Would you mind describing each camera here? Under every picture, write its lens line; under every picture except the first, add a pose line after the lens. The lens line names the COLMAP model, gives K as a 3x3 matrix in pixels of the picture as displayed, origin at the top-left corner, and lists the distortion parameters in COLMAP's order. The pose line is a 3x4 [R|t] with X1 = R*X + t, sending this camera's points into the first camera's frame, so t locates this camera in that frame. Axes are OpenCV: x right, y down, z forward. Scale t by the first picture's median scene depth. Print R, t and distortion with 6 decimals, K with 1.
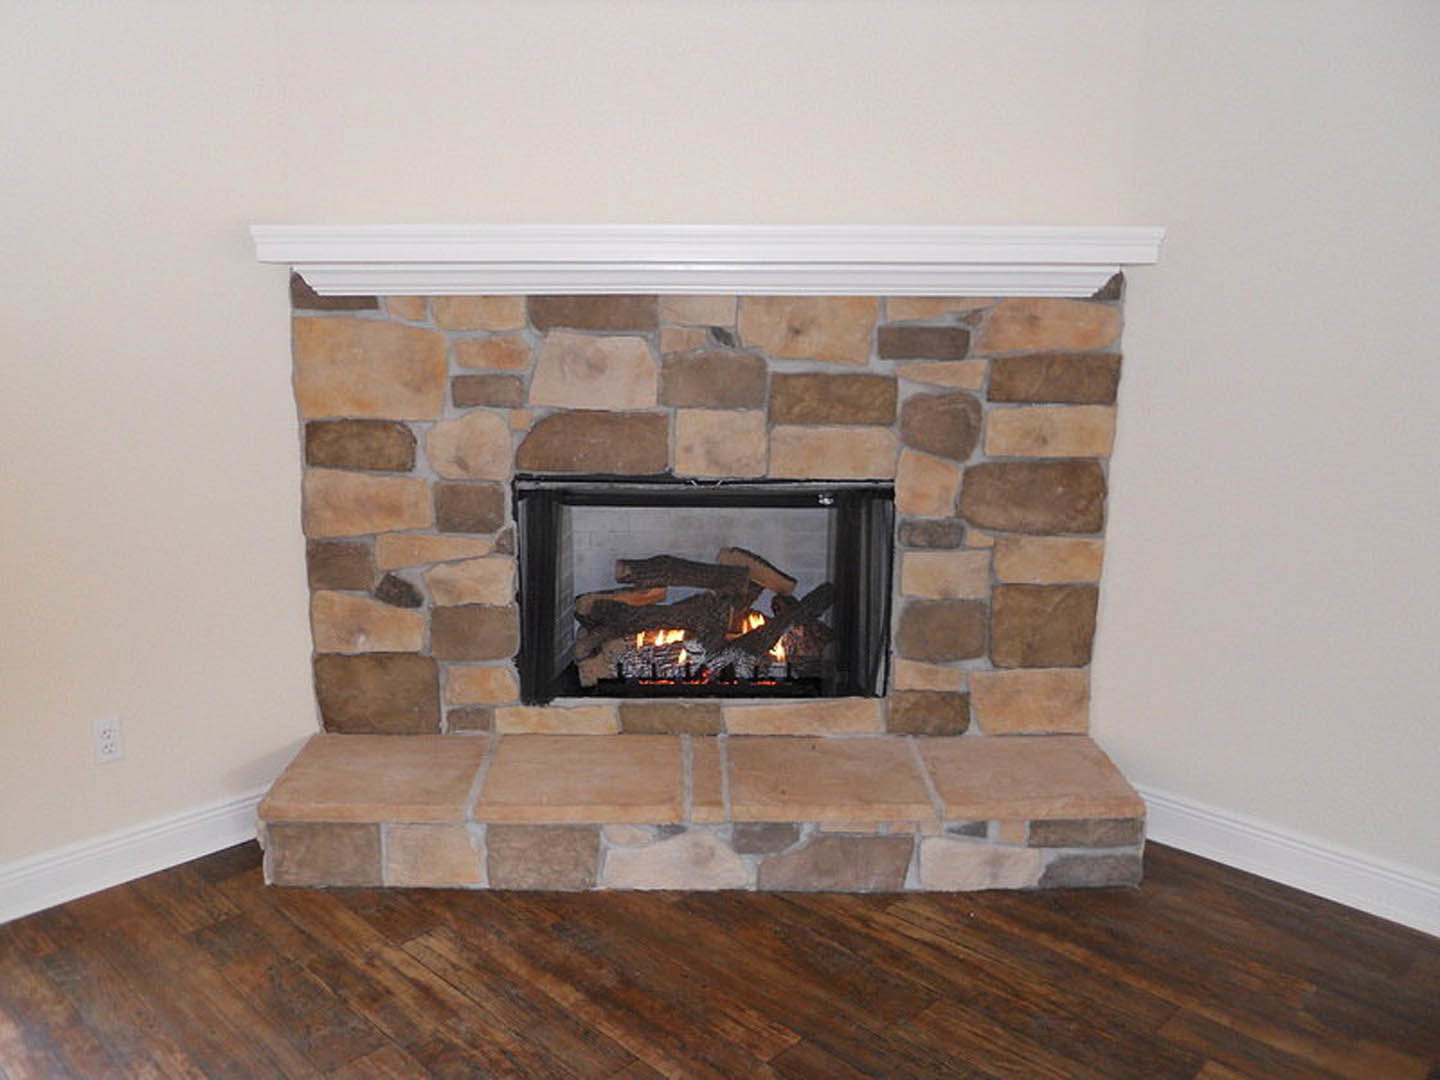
lens RADIAL K [[1153.9, 0, 685.2], [0, 1153.9, 542.7], [0, 0, 1]] dist [-0.025857, 0.007822]
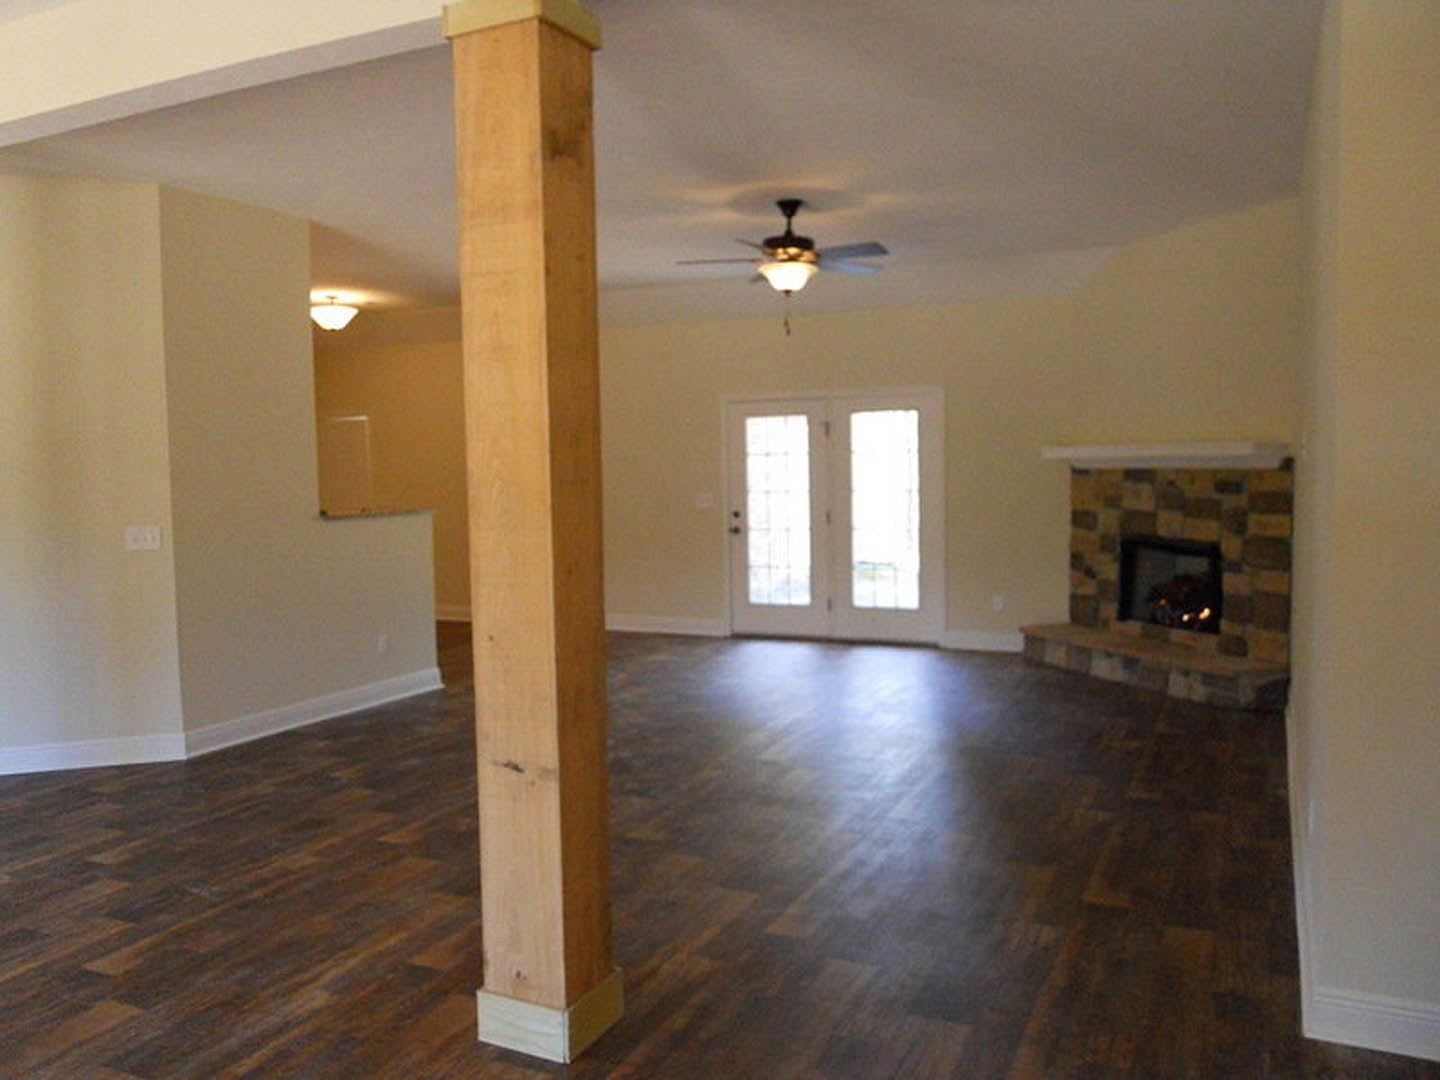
lens RADIAL K [[1153.9, 0, 685.2], [0, 1153.9, 542.7], [0, 0, 1]] dist [-0.025857, 0.007822]
pose [[0.315565, 0.057935, -0.947134, 2.149258], [-0.190122, 0.981755, -0.003292, 0.172806], [0.929663, 0.181110, 0.320822, -0.848375]]
